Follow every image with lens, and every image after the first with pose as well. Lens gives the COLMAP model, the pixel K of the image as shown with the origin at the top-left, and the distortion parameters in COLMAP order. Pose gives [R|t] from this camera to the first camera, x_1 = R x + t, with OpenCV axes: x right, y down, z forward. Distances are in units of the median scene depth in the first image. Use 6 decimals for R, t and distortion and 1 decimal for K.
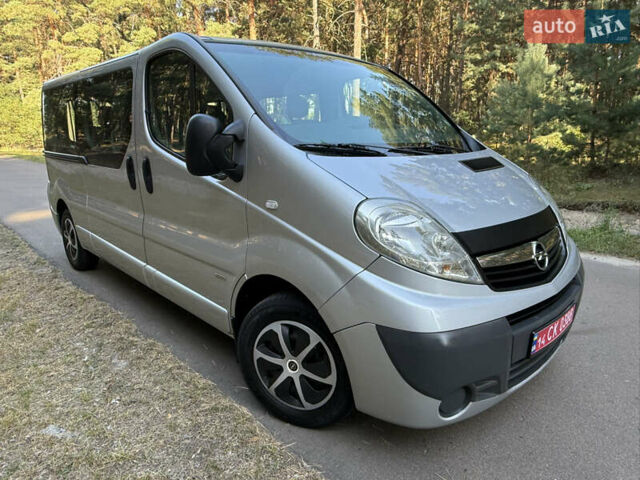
lens RADIAL K [[438.1, 0, 316.7], [0, 438.1, 237.4], [0, 0, 1]] dist [-0.001674, -0.000895]
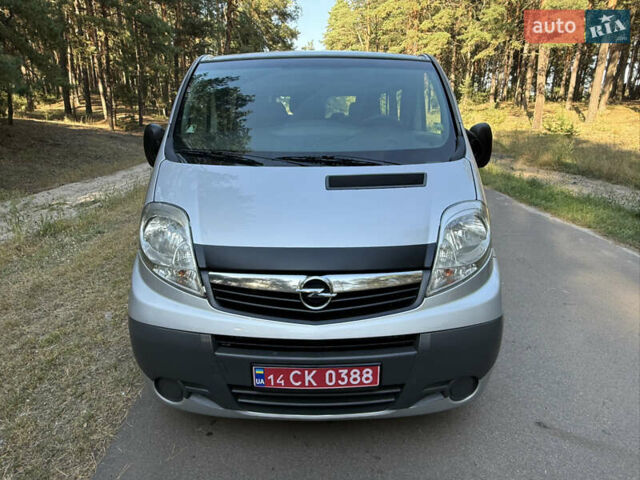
lens RADIAL K [[416.4, 0, 320.0], [0, 416.4, 240.0], [0, 0, 1]] dist [-0.003246, 0.000422]
pose [[0.738217, 0.195624, -0.645574, 0.888512], [-0.150562, 0.980667, 0.124996, -0.145436], [0.657546, 0.004925, 0.753399, 0.318042]]
